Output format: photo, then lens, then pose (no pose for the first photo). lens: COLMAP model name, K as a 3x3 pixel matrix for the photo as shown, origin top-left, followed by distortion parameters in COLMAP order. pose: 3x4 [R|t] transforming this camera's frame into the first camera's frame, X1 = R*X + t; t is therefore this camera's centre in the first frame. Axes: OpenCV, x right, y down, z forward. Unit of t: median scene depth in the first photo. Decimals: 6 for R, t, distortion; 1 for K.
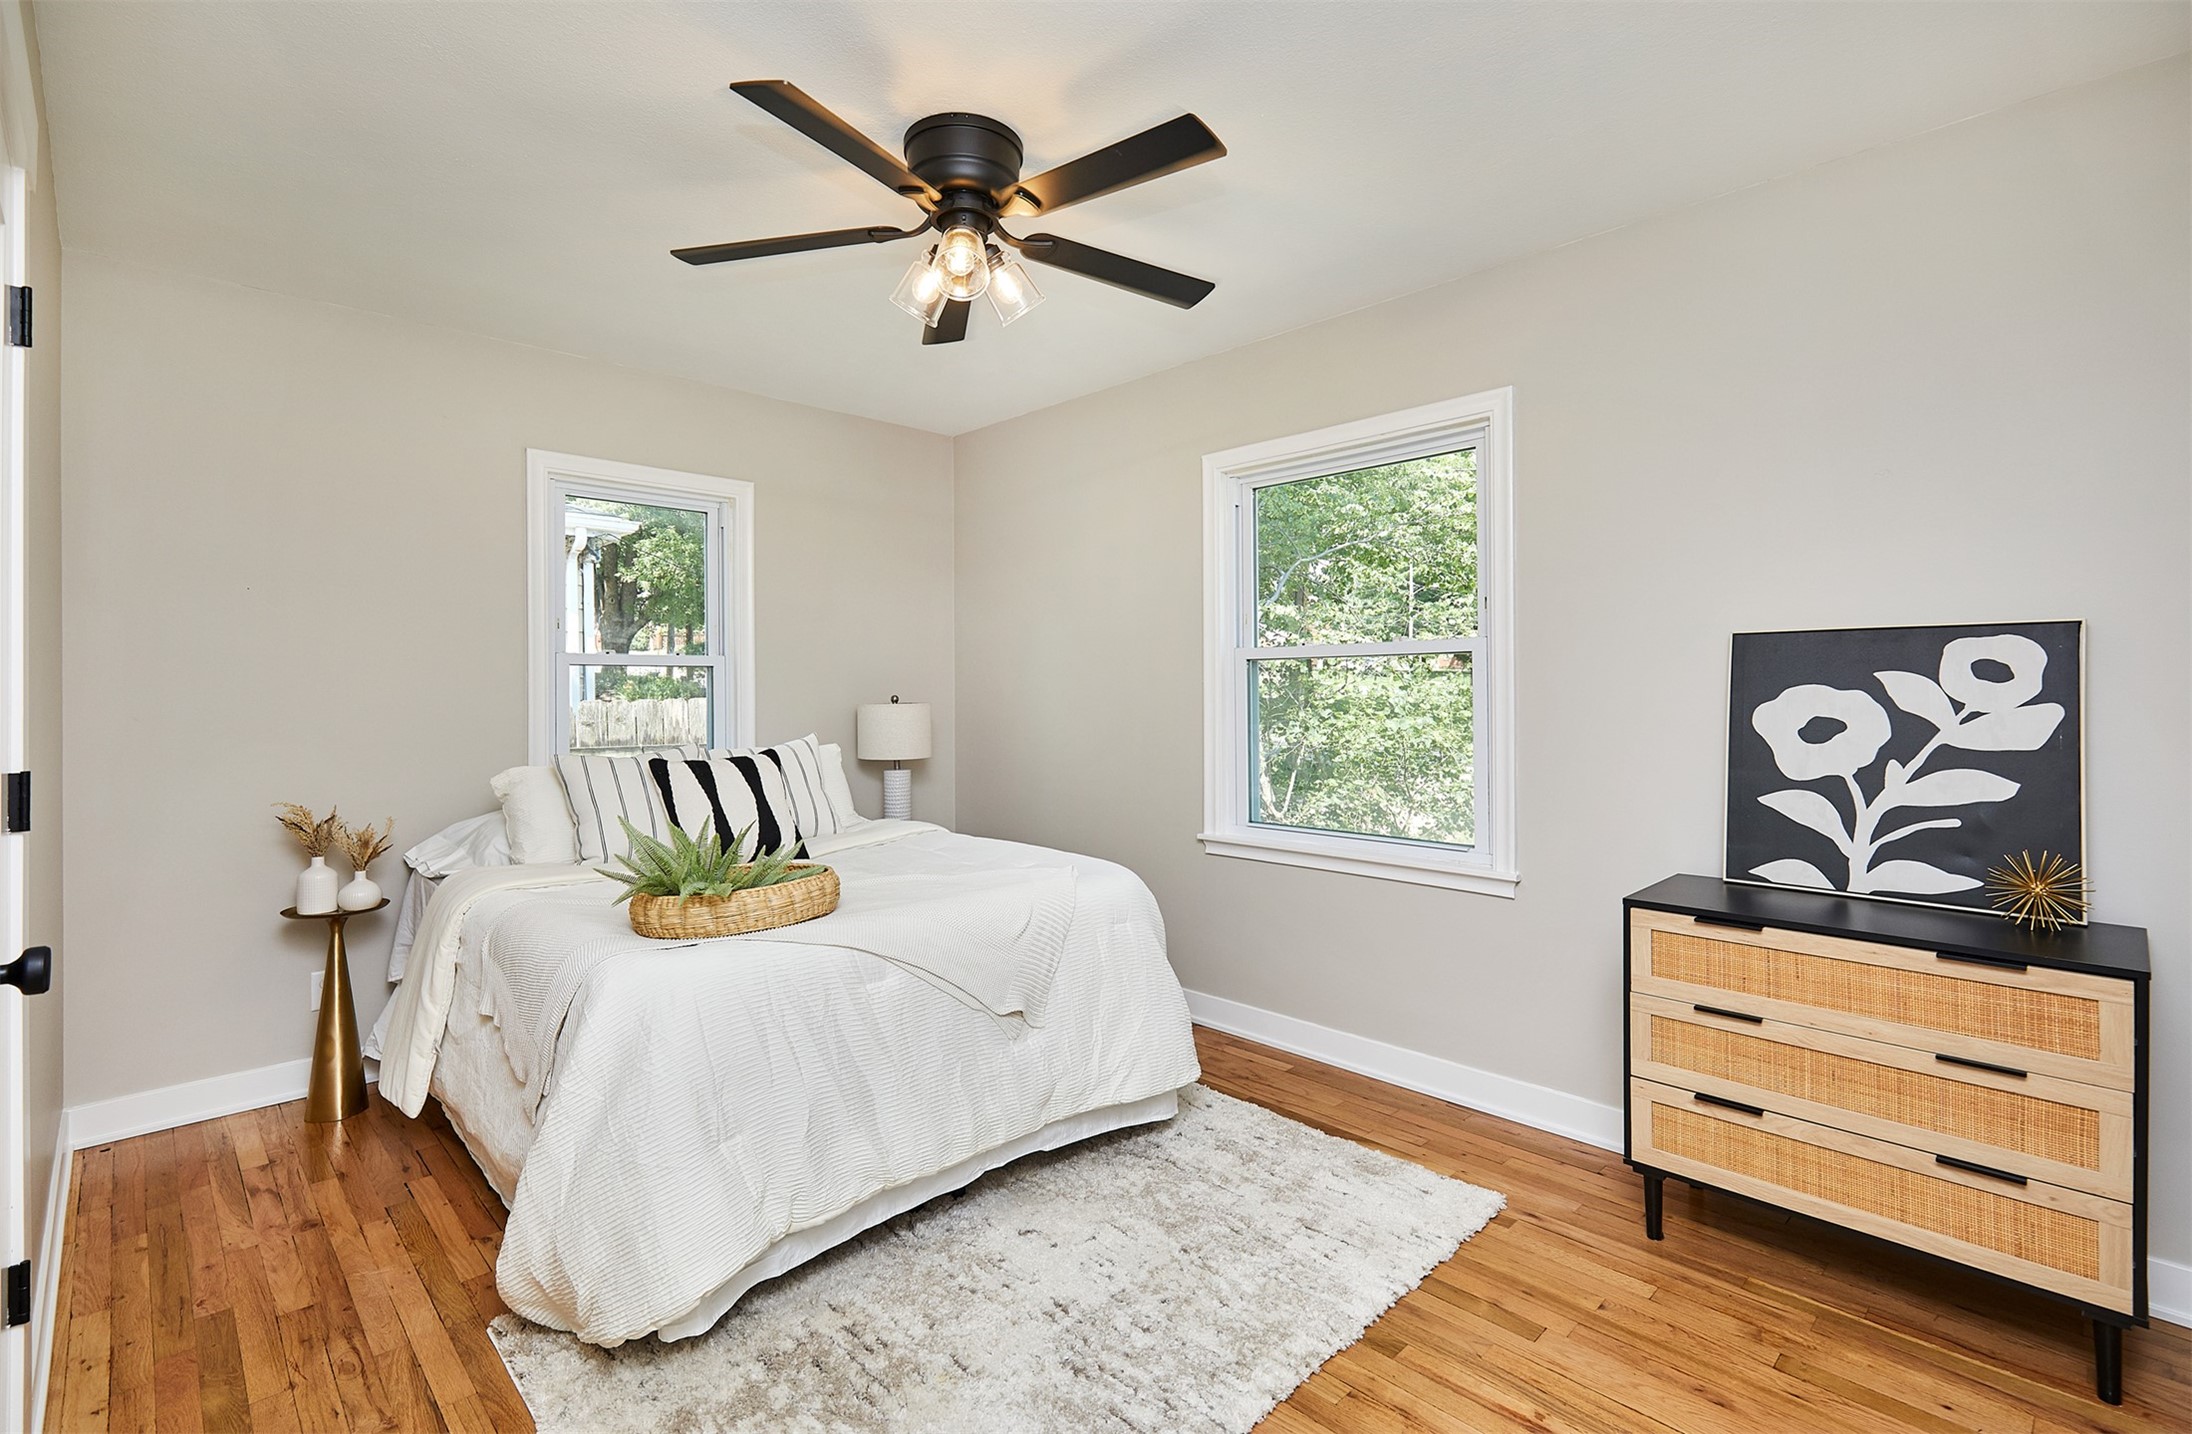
lens RADIAL K [[989.1, 0, 1105.9], [0, 989.1, 701.3], [0, 0, 1]] dist [0.002020, 0.000255]
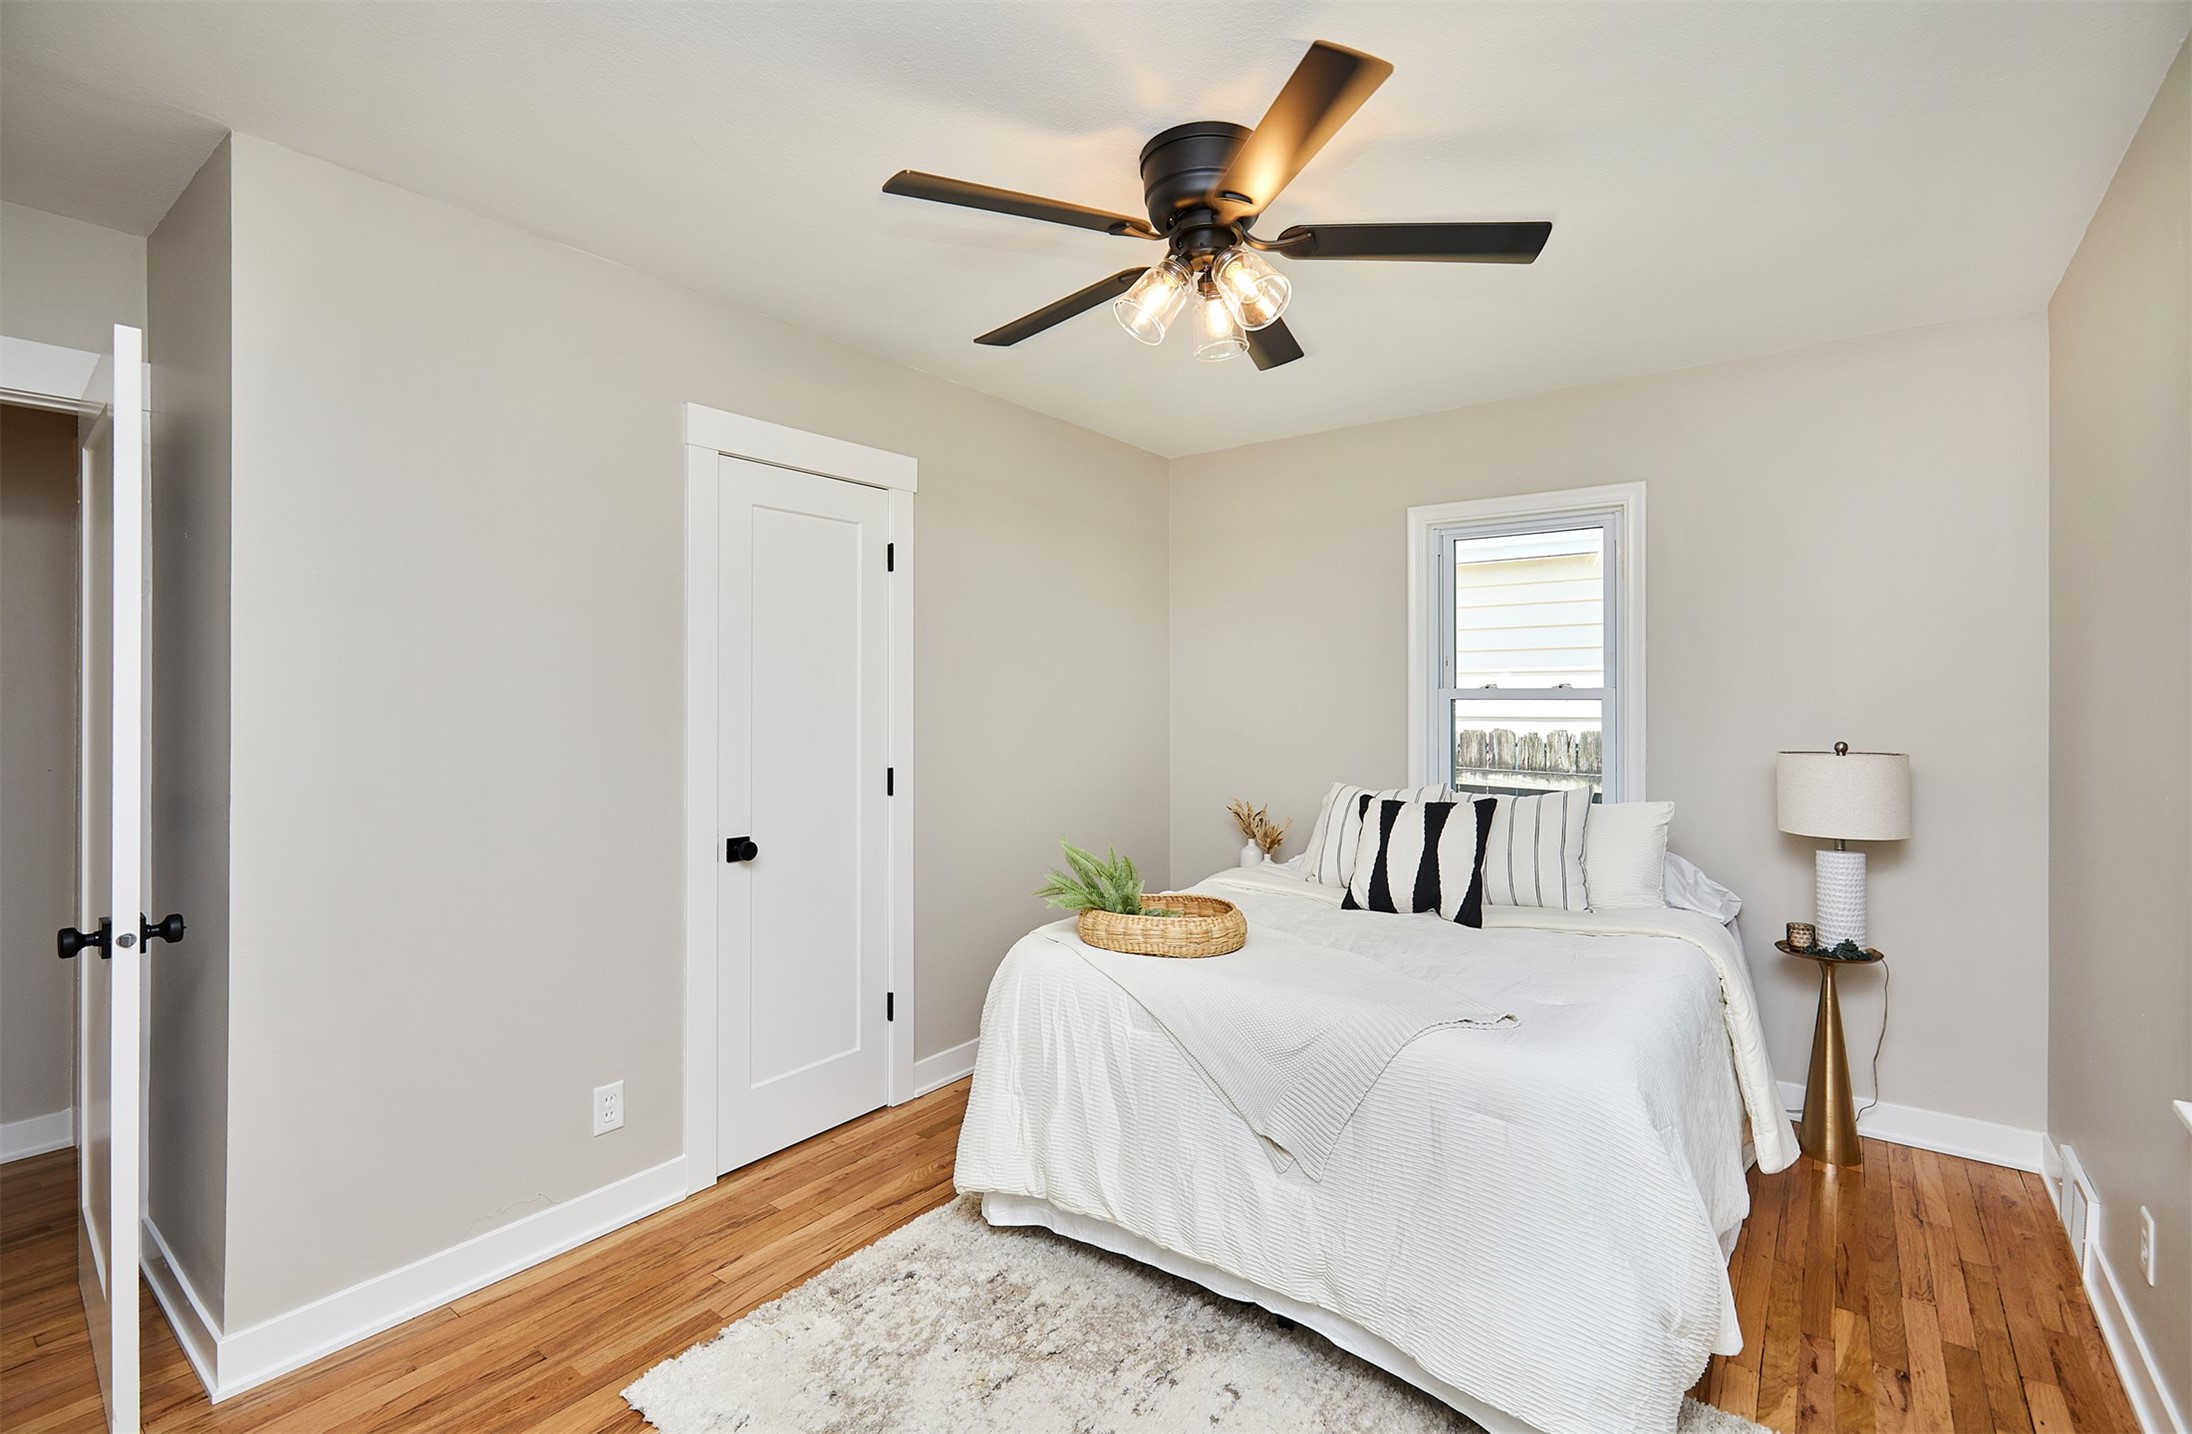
lens RADIAL K [[989.1, 0, 1105.9], [0, 989.1, 701.3], [0, 0, 1]] dist [0.002020, 0.000255]
pose [[0.151001, 0.000501, -0.988534, 0.695456], [-0.026820, 0.999634, -0.003591, -0.033477], [0.988170, 0.027055, 0.150959, 0.727190]]
